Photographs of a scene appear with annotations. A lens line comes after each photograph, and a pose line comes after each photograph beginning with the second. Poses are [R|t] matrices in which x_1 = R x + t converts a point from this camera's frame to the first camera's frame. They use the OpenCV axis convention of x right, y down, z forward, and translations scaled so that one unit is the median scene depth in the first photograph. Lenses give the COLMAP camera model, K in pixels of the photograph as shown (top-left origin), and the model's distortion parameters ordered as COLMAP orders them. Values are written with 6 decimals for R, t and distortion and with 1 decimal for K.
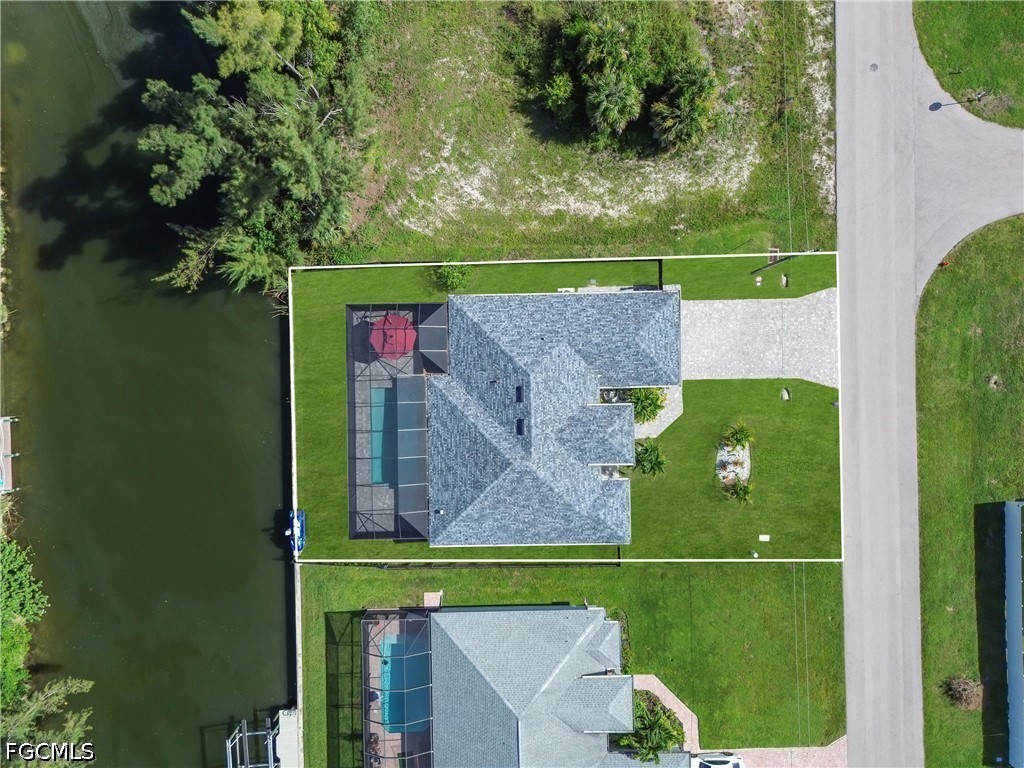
lens RADIAL K [[718.3, 0, 512.0], [0, 718.3, 384.0], [0, 0, 1]] dist [0.060767, -0.047121]
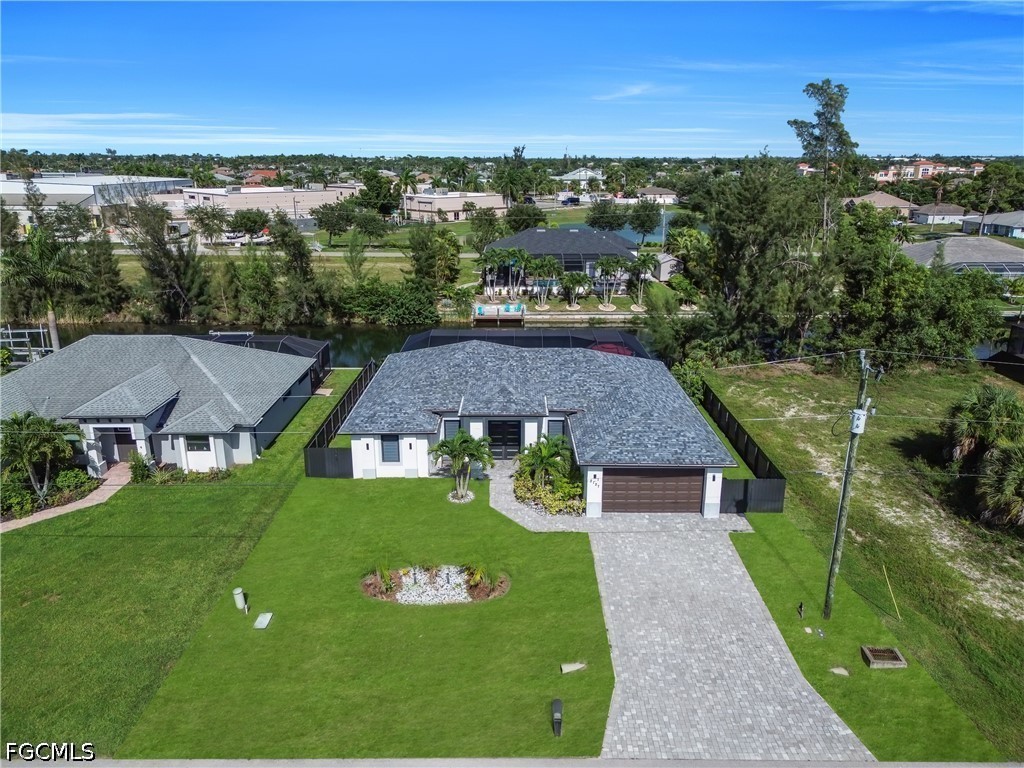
lens RADIAL K [[718.3, 0, 512.0], [0, 718.3, 384.0], [0, 0, 1]] dist [0.060767, -0.047121]
pose [[-0.020424, 0.302048, -0.953074, 0.748939], [-0.999733, -0.016466, 0.016205, 0.047719], [-0.010798, 0.953151, 0.302304, 0.715899]]
